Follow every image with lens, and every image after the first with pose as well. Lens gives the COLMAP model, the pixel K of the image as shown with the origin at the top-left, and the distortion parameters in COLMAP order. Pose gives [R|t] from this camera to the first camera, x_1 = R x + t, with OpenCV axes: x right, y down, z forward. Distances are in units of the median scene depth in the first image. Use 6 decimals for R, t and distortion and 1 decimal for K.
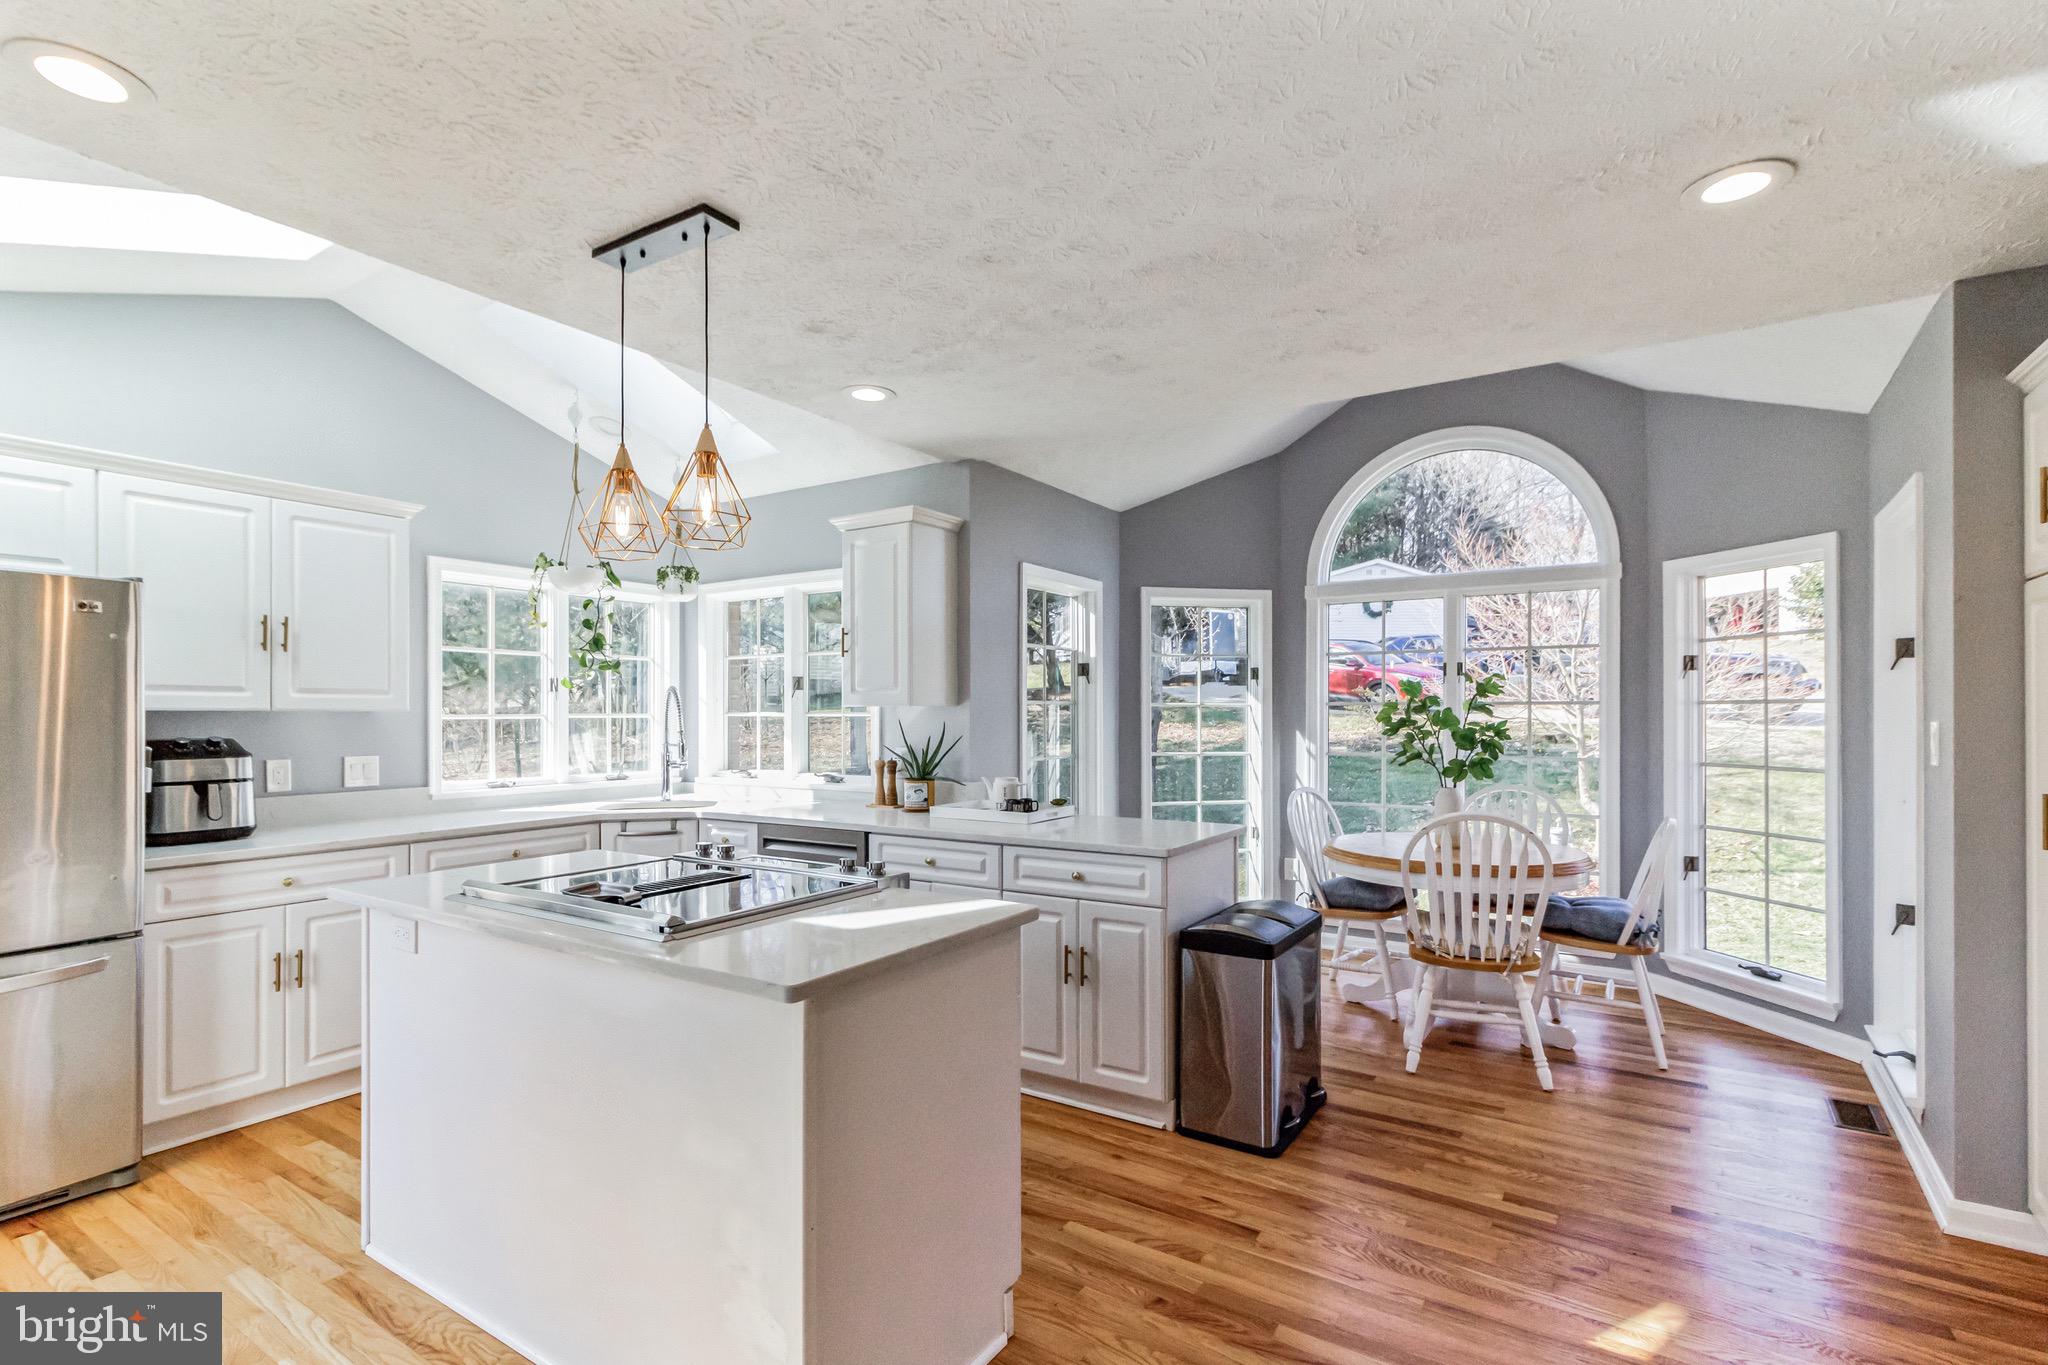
lens RADIAL K [[981.7, 0, 1023.0], [0, 981.7, 704.7], [0, 0, 1]] dist [-0.002051, -0.000265]
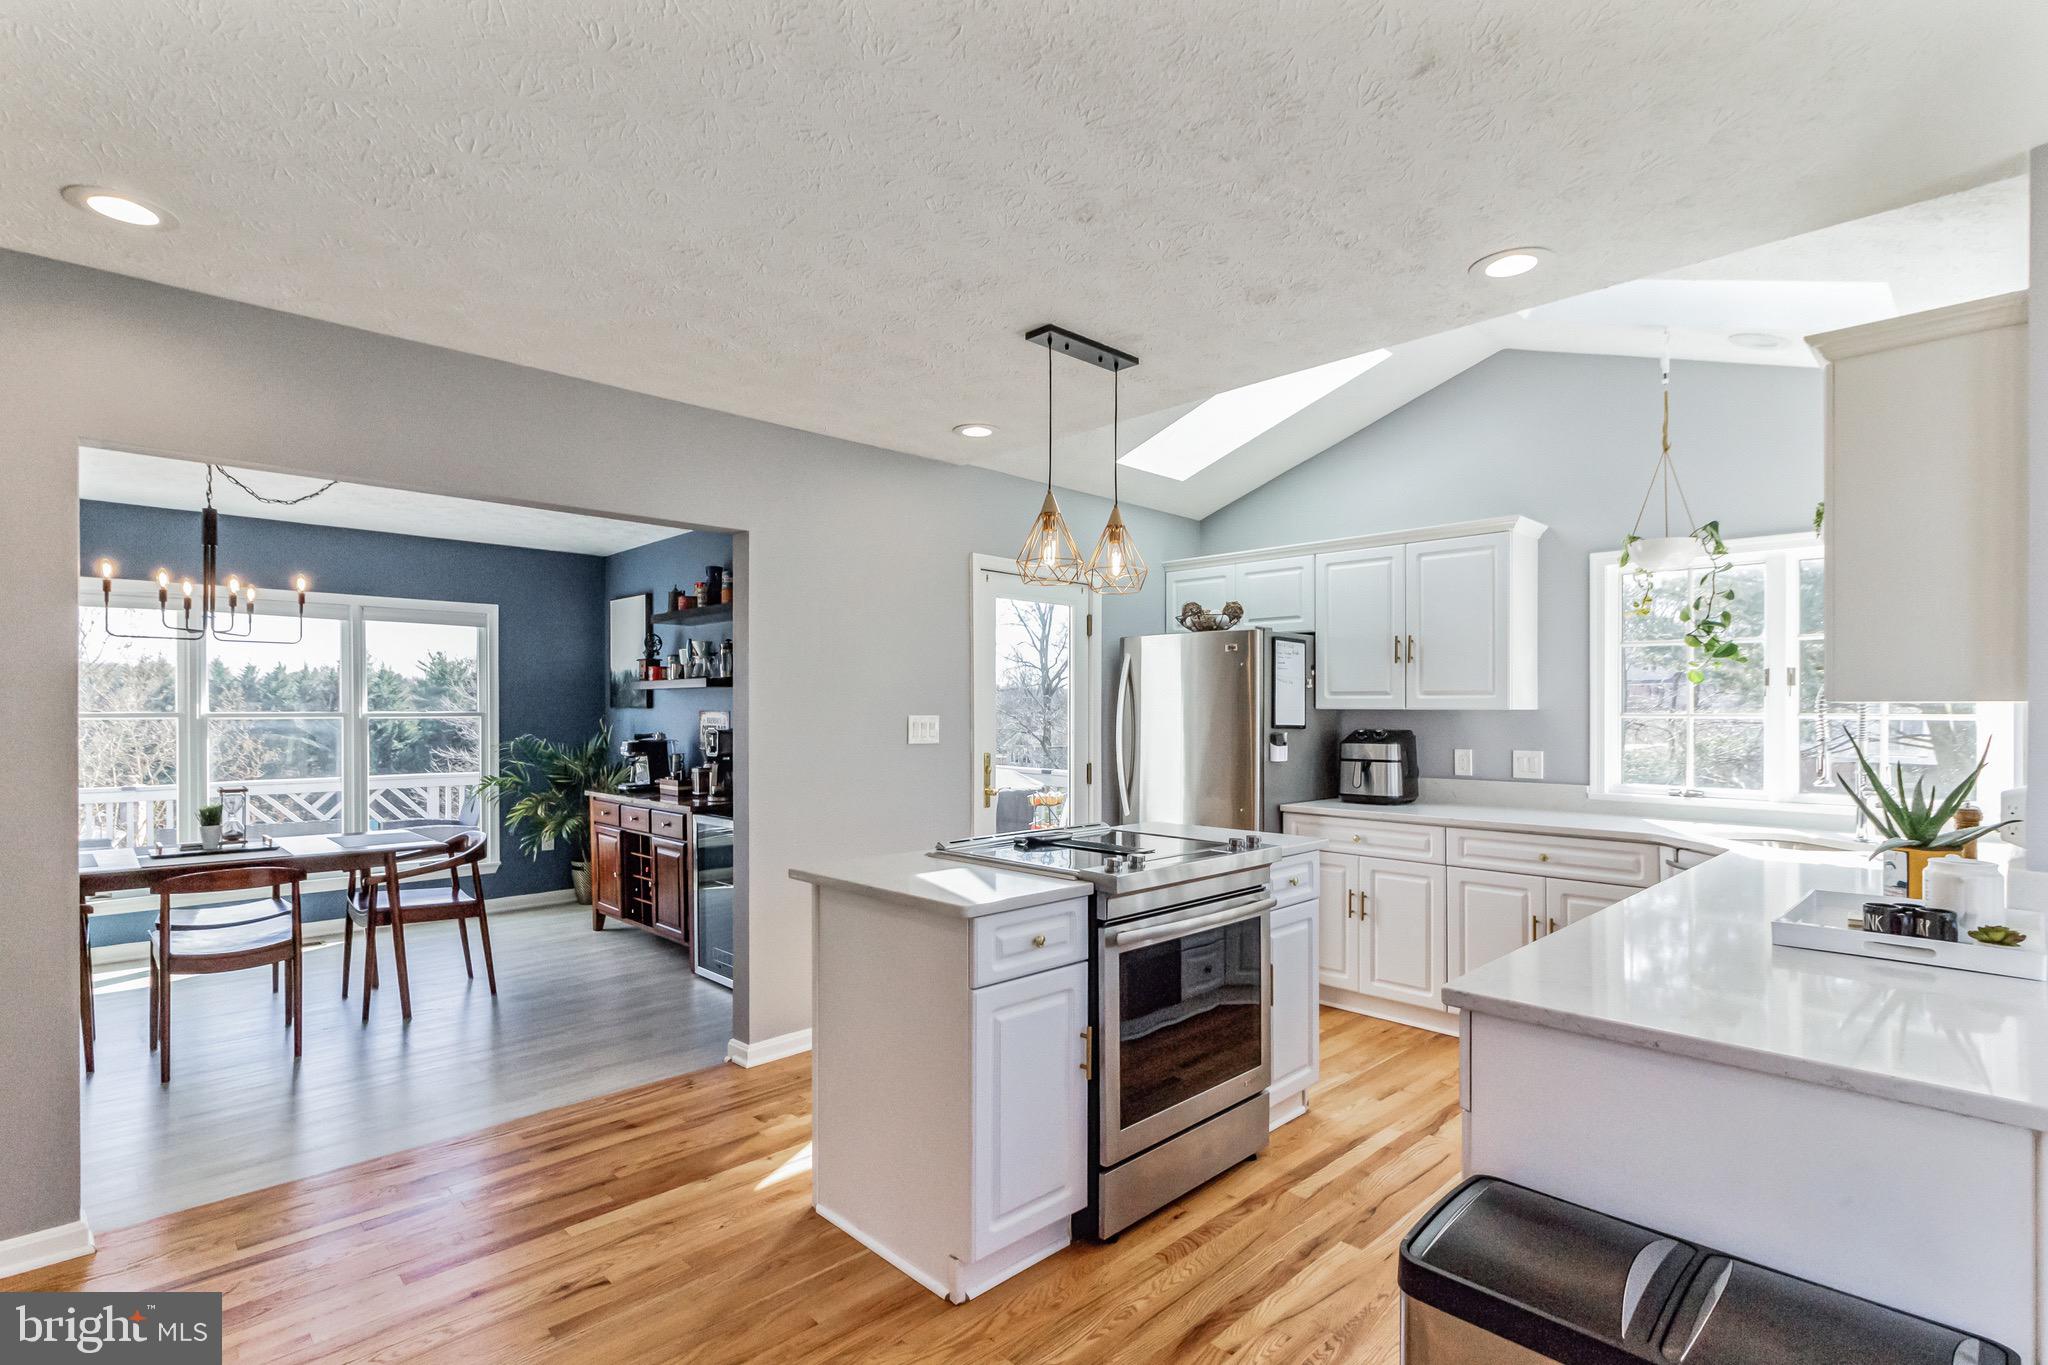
lens RADIAL K [[981.7, 0, 1023.0], [0, 981.7, 704.7], [0, 0, 1]] dist [-0.002051, -0.000265]
pose [[-0.206737, 0.000804, -0.978396, 0.582005], [0.001245, 0.999999, 0.000559, -0.001341], [0.978396, -0.001103, -0.206738, 0.746406]]
